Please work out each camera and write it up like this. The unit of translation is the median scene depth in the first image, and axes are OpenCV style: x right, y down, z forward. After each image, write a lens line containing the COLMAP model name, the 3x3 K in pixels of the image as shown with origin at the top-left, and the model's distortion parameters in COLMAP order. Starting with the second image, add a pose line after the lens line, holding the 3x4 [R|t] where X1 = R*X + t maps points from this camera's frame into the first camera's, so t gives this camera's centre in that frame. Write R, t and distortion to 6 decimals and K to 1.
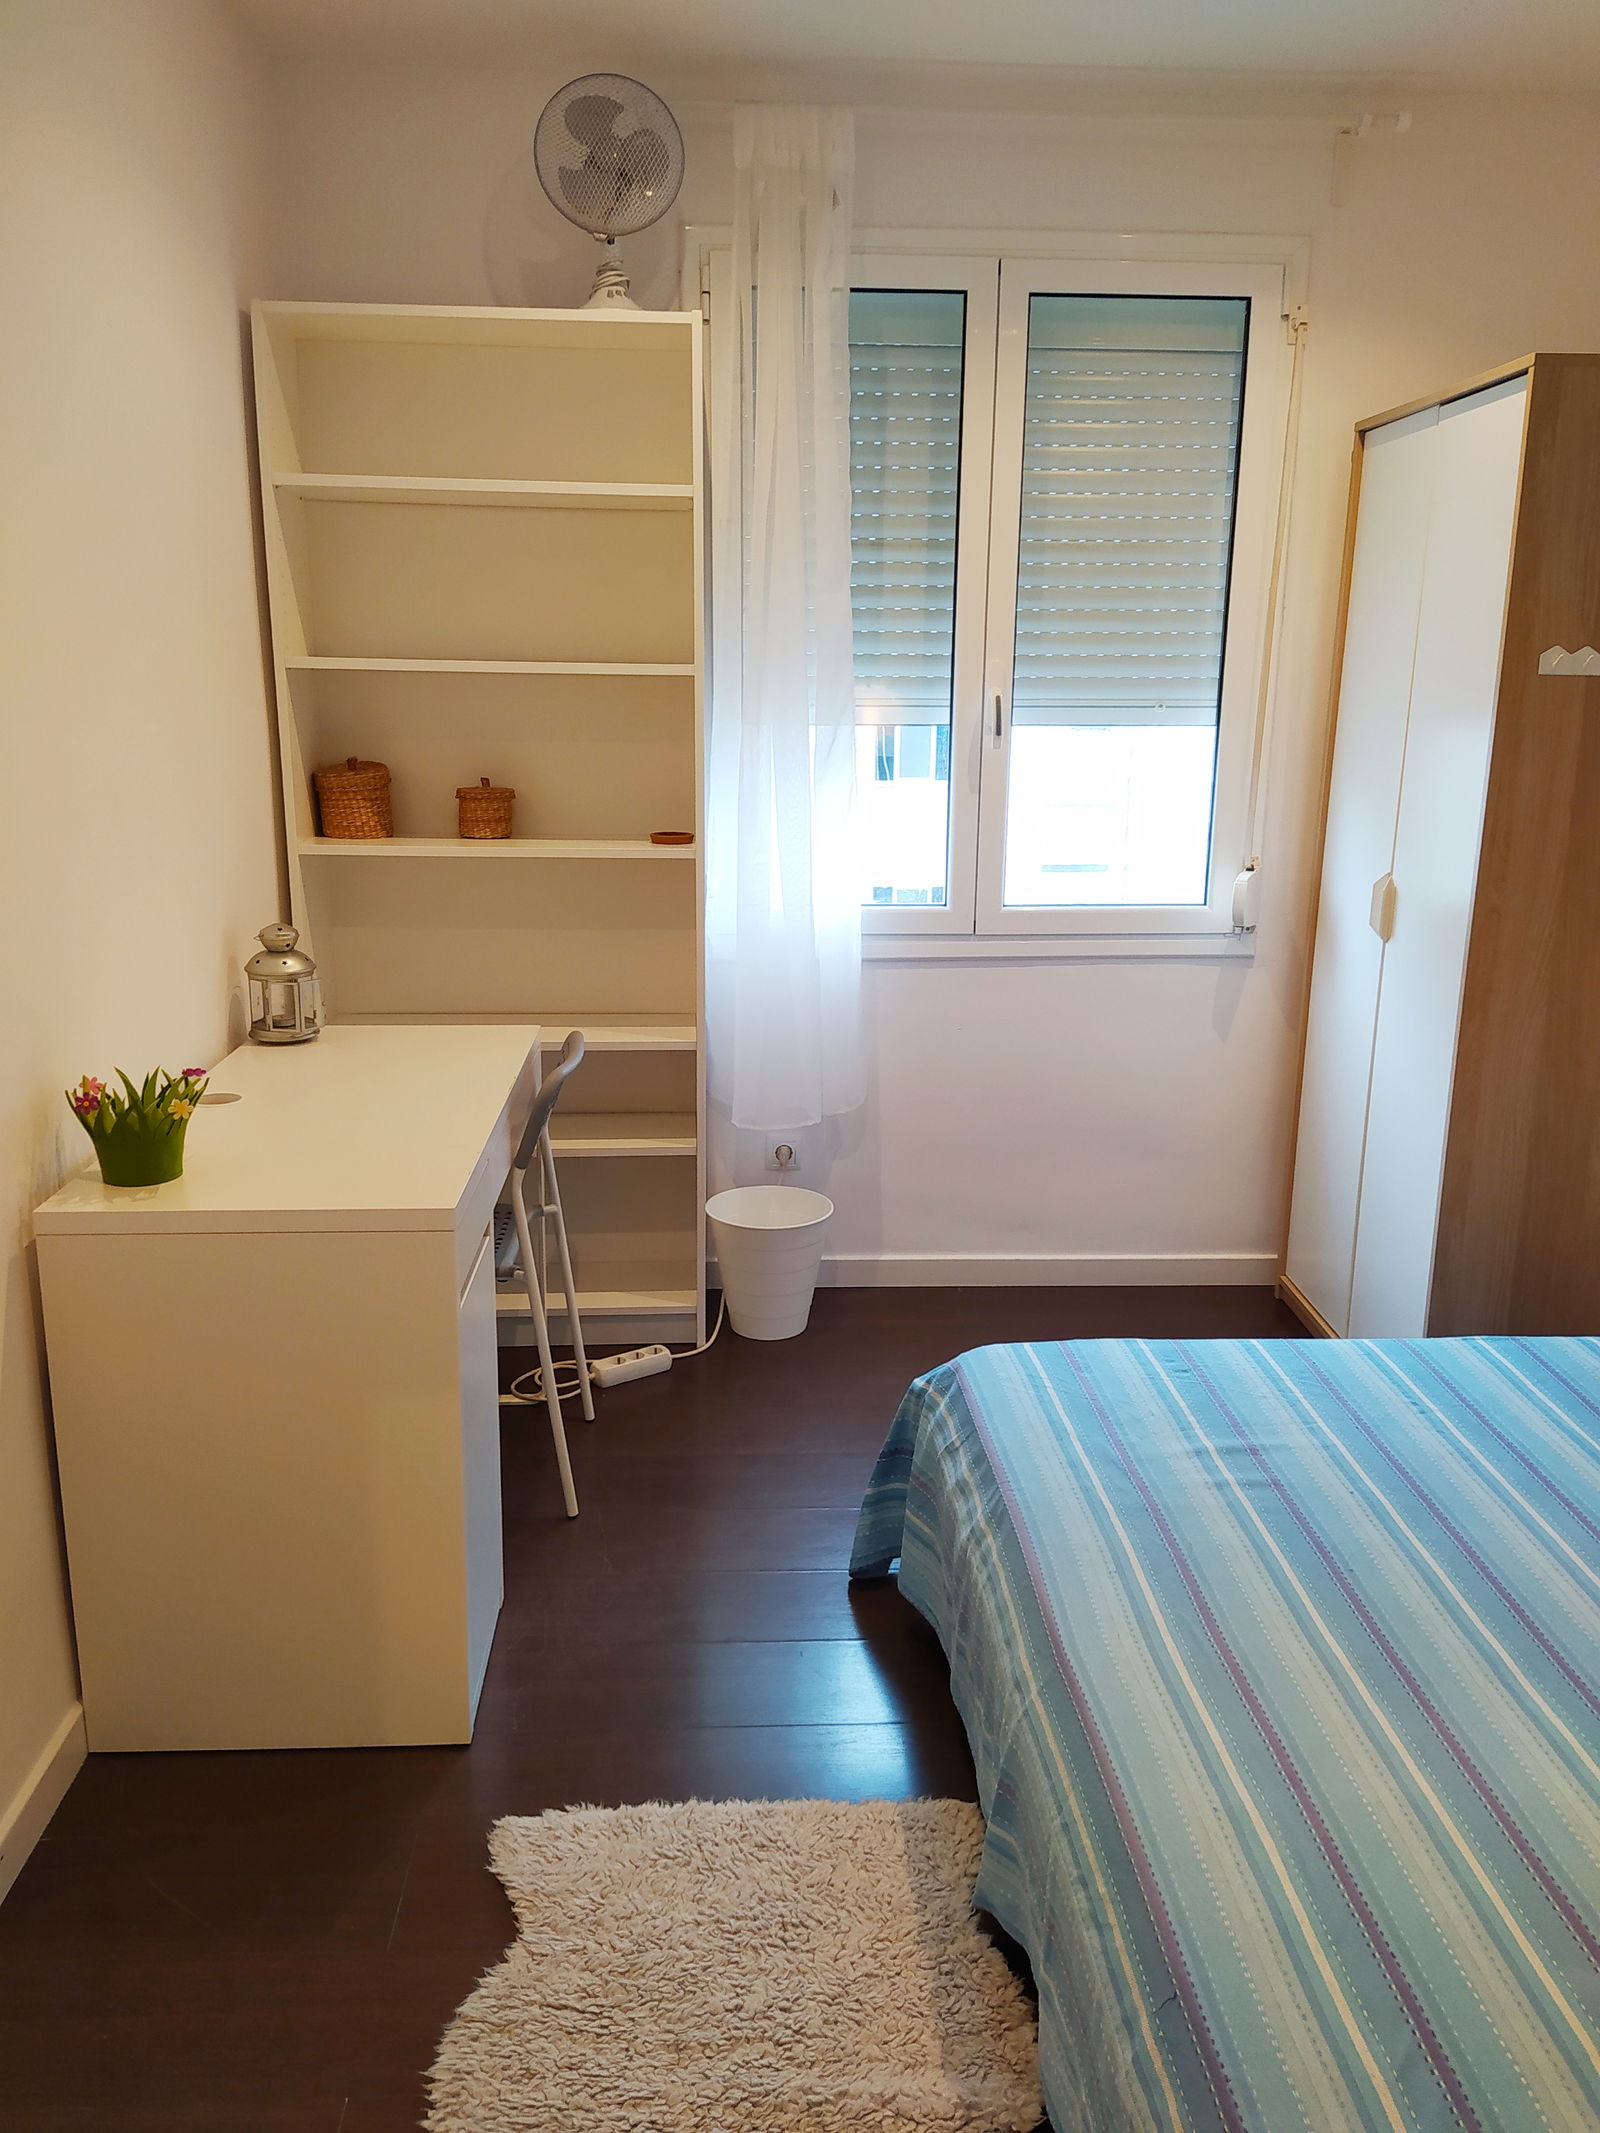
lens RADIAL K [[1626.8, 0, 800.0], [0, 1626.8, 1066.5], [0, 0, 1]] dist [0.074876, -0.145103]
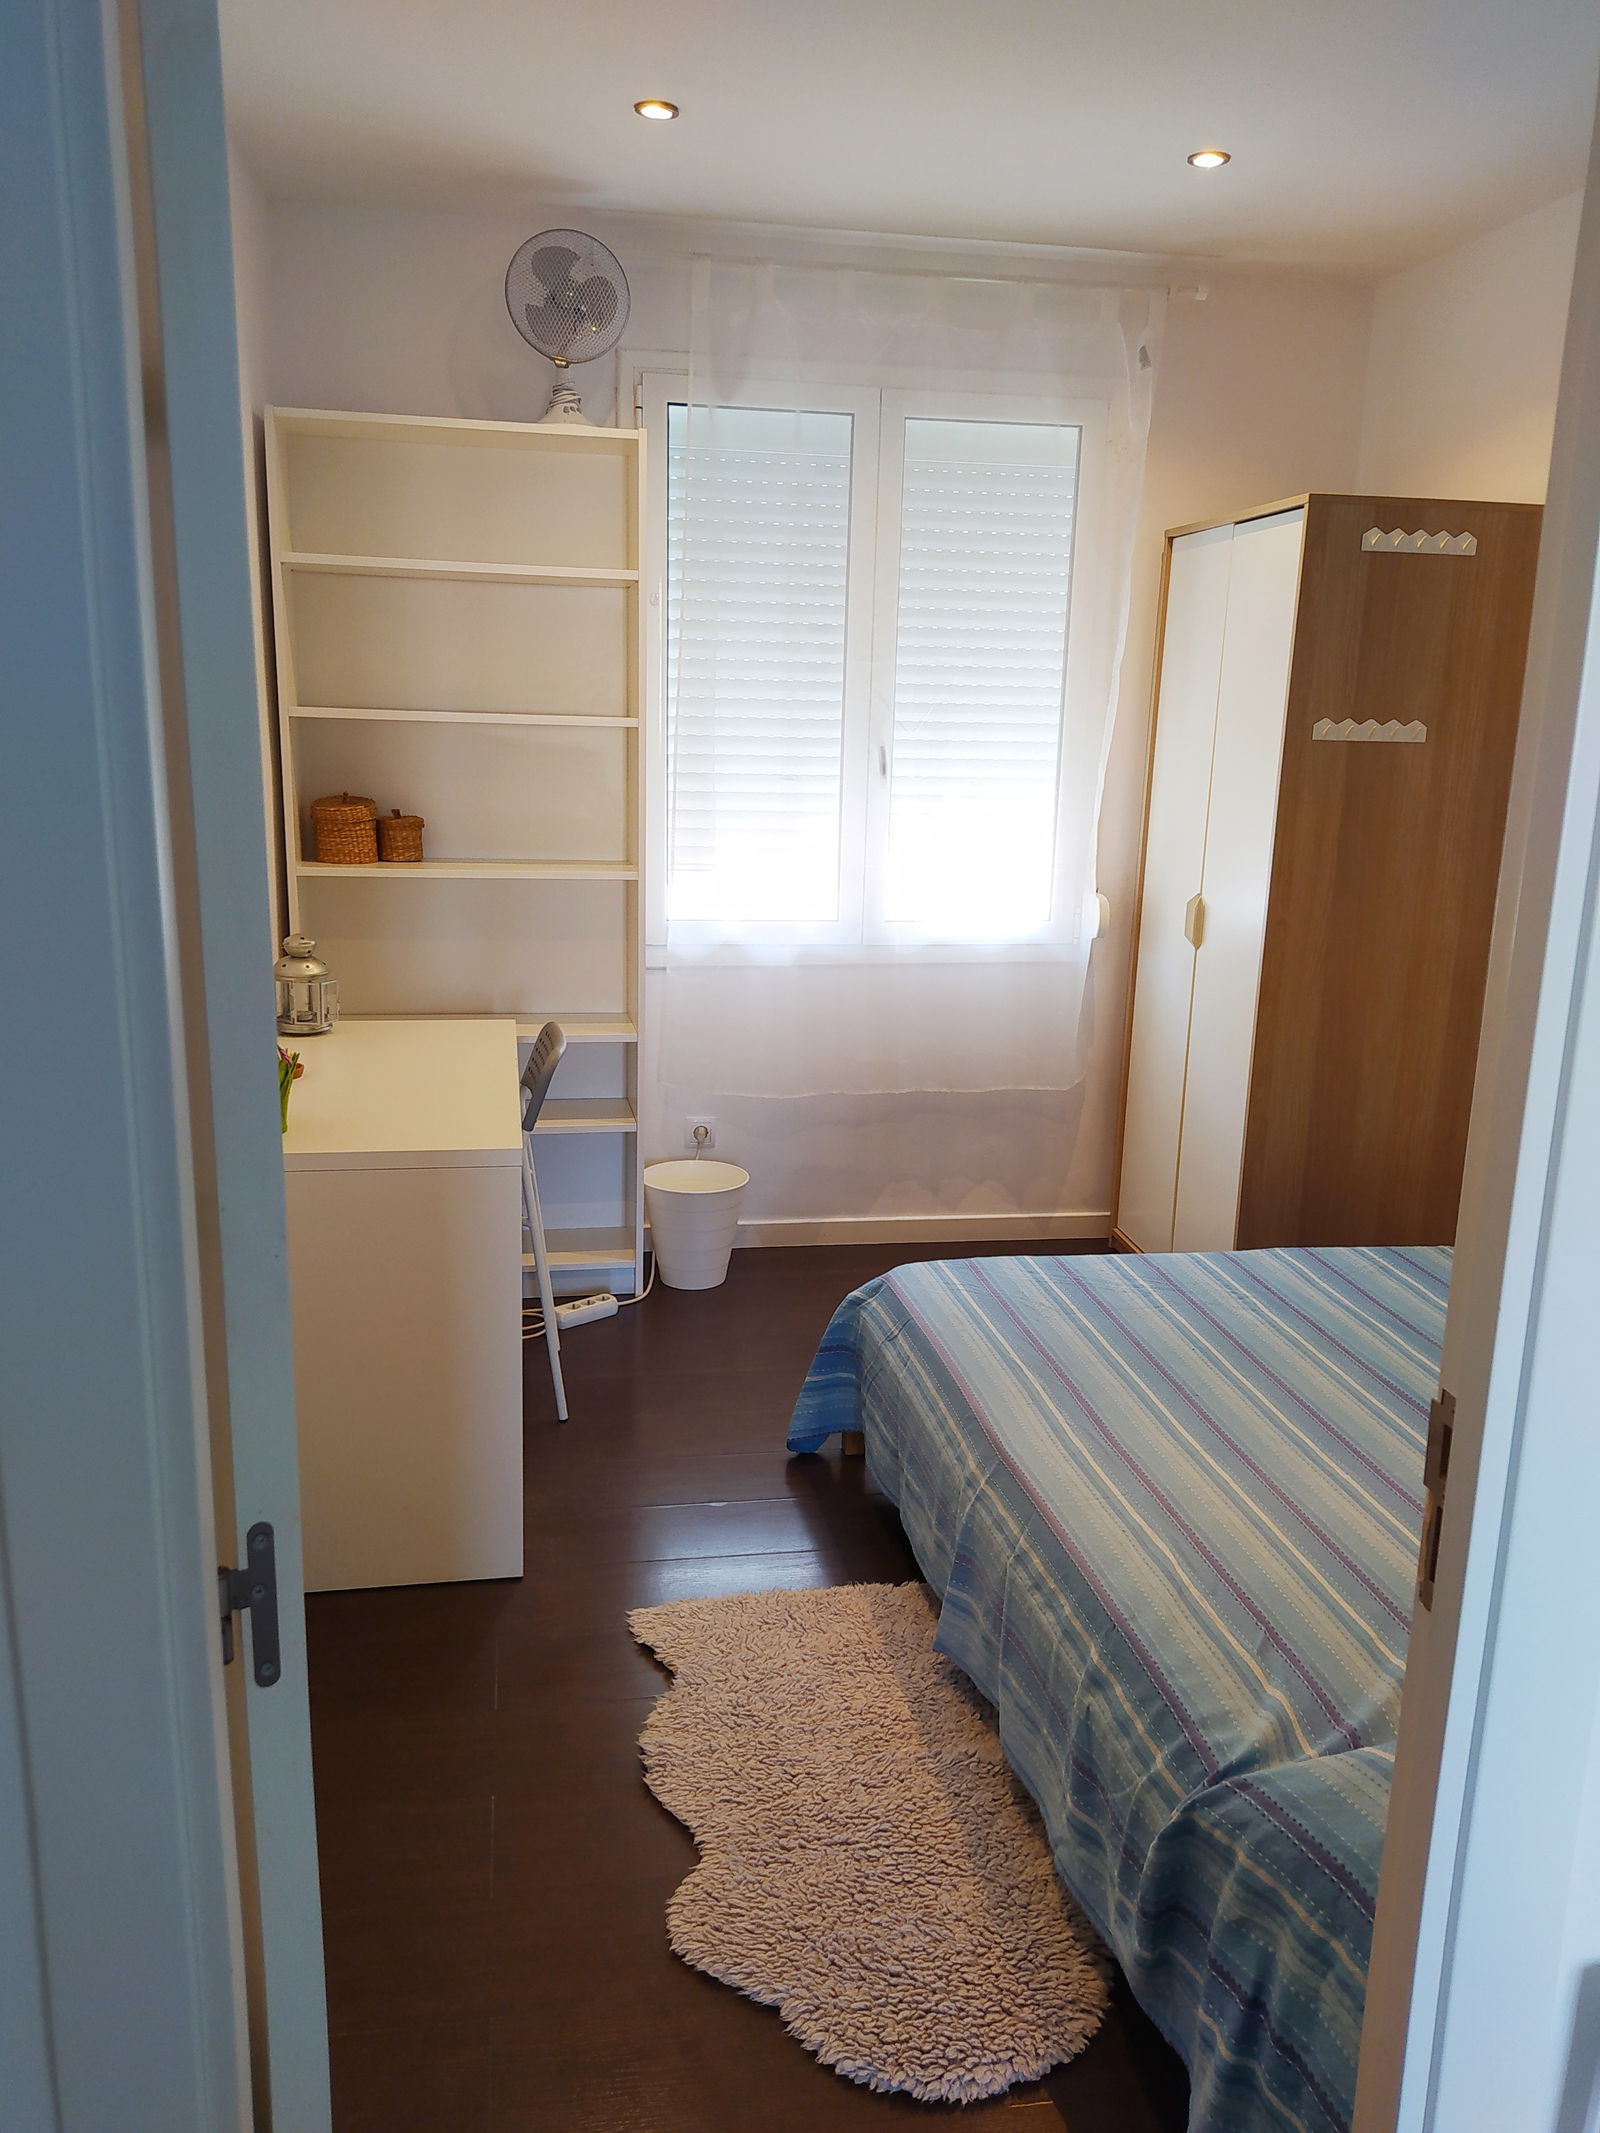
lens RADIAL K [[1612.1, 0, 797.5], [0, 1612.1, 1077.1], [0, 0, 1]] dist [0.002827, 0.002673]
pose [[0.992732, -0.011609, 0.119786, -0.102240], [0.012681, 0.999886, -0.008195, 0.030500], [-0.119677, 0.009655, 0.992766, -0.198413]]
